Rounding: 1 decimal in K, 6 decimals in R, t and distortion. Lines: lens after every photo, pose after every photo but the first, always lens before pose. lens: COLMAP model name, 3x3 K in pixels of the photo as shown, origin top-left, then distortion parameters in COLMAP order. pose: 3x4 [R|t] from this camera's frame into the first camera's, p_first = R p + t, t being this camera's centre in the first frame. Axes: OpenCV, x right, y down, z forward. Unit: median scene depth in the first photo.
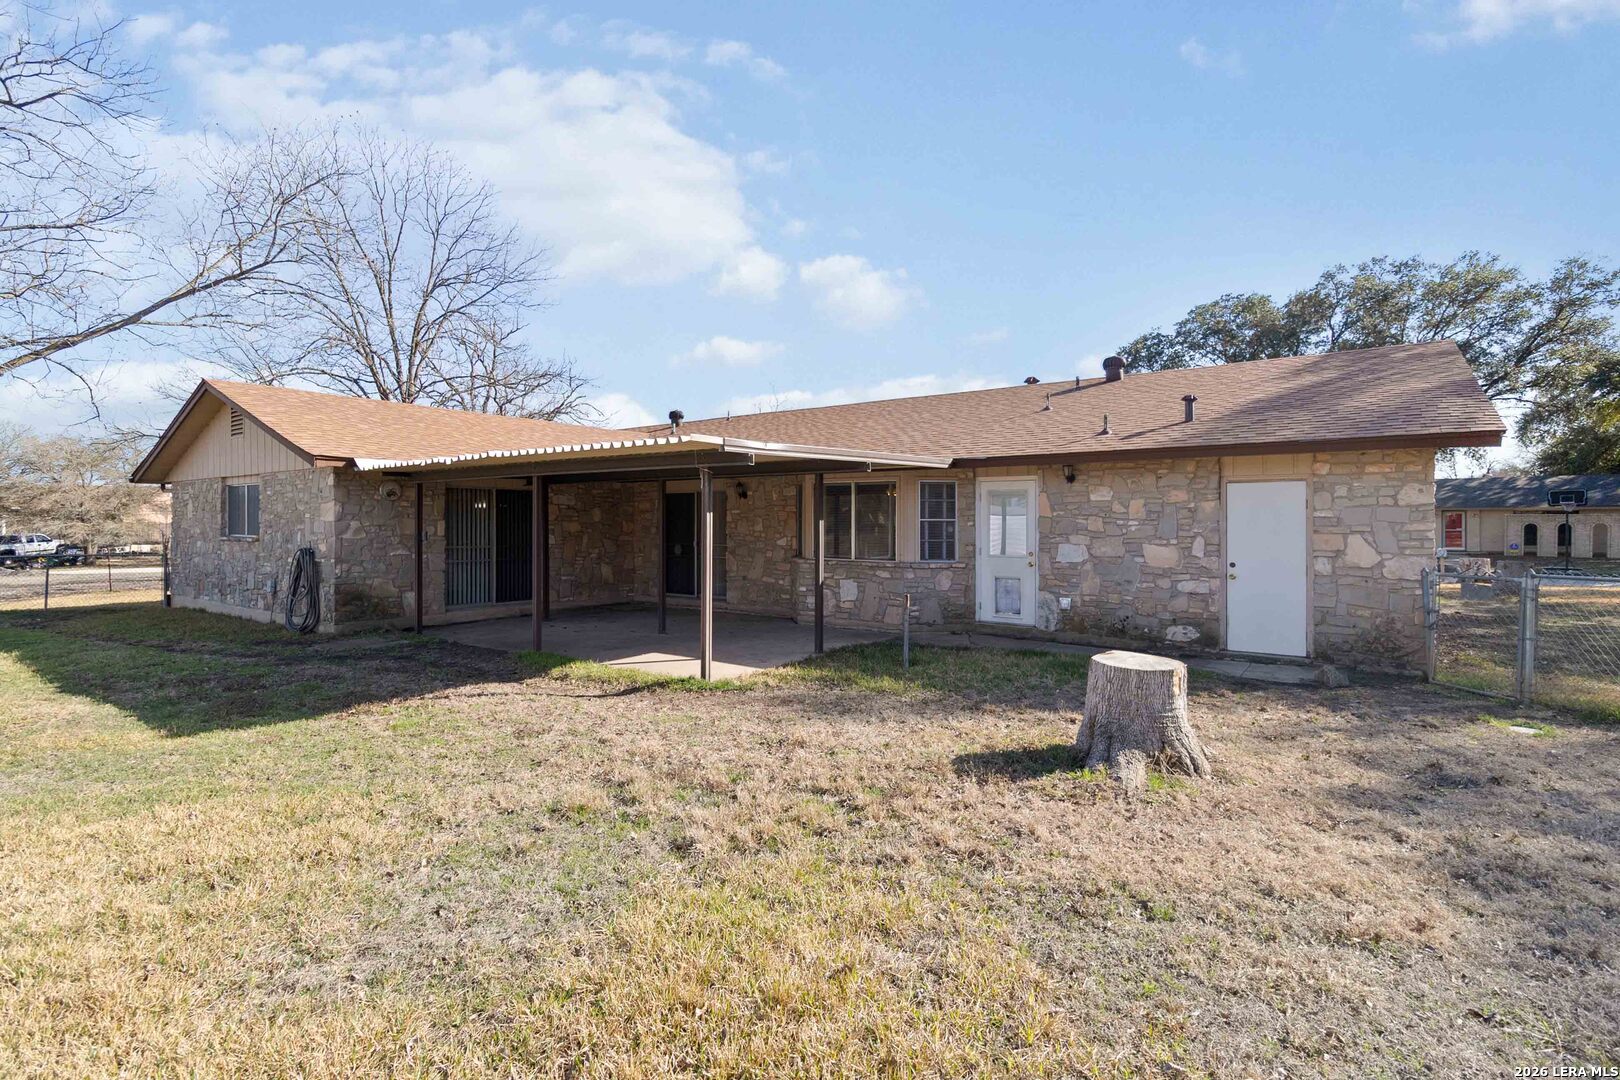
lens RADIAL K [[777.3, 0, 811.0], [0, 777.3, 513.1], [0, 0, 1]] dist [0.001301, 0.000393]
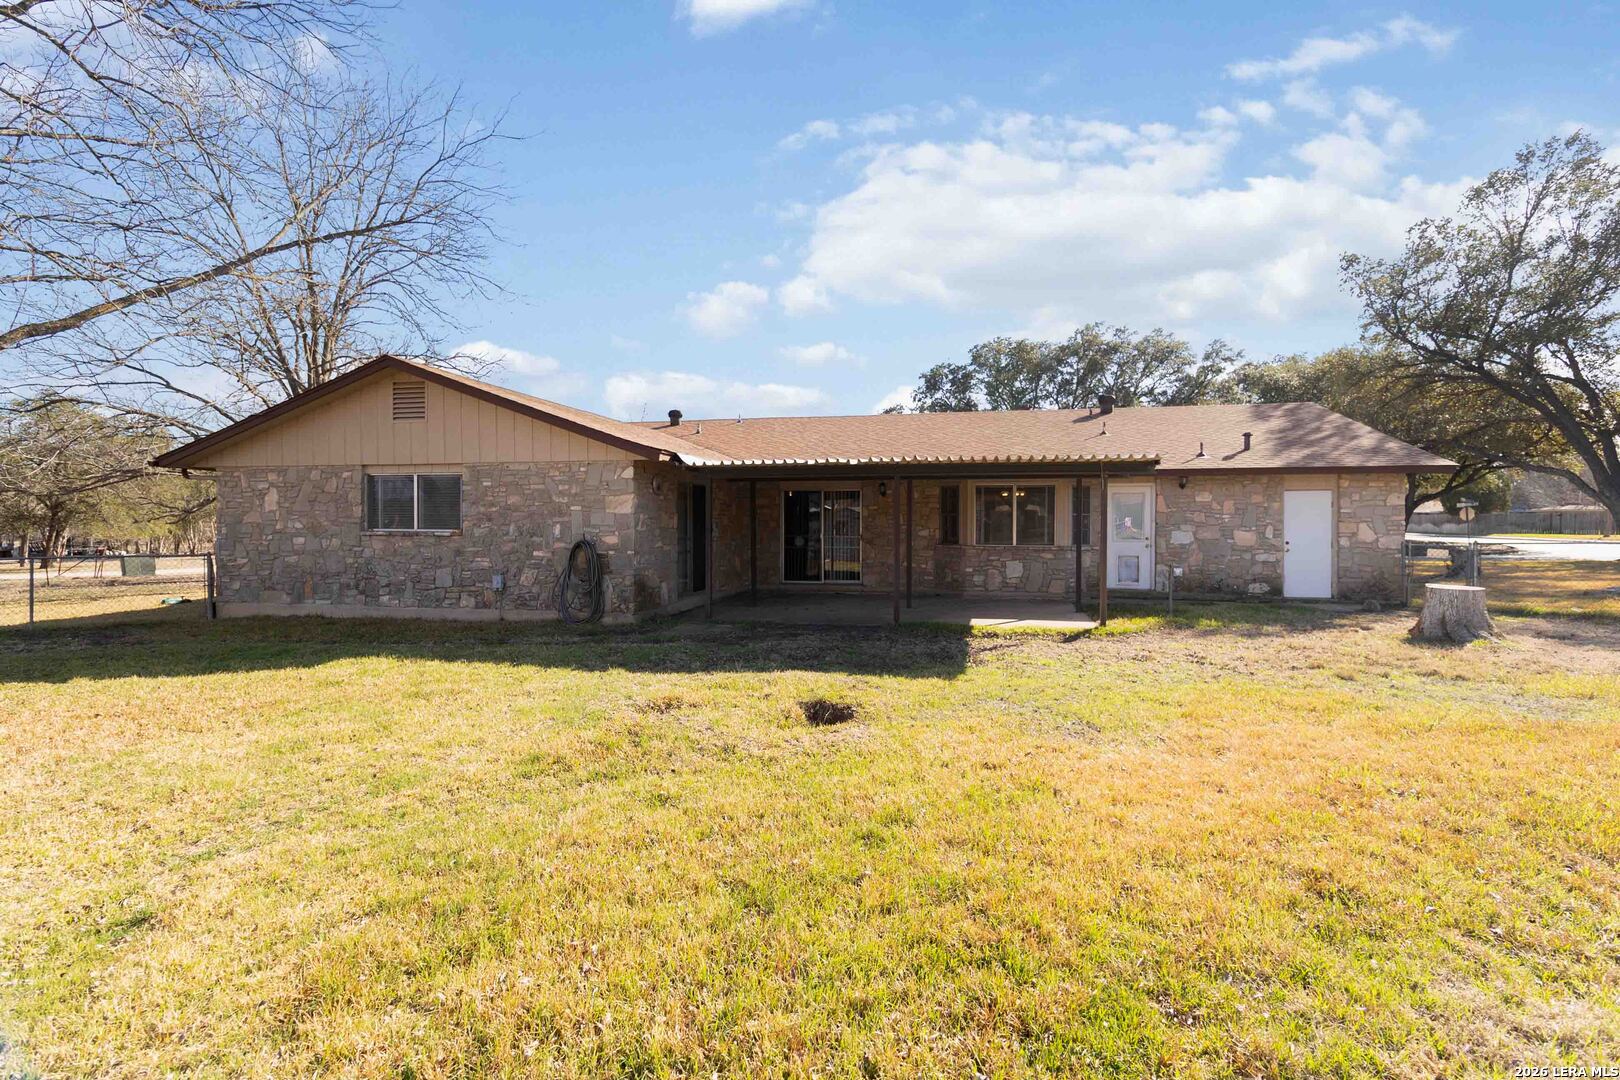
lens RADIAL K [[777.3, 0, 811.0], [0, 777.3, 513.1], [0, 0, 1]] dist [0.001301, 0.000393]
pose [[0.908933, 0.003879, 0.416925, -0.924110], [-0.004378, 0.999990, 0.000240, 0.009489], [-0.416920, -0.002044, 0.908941, -0.027967]]
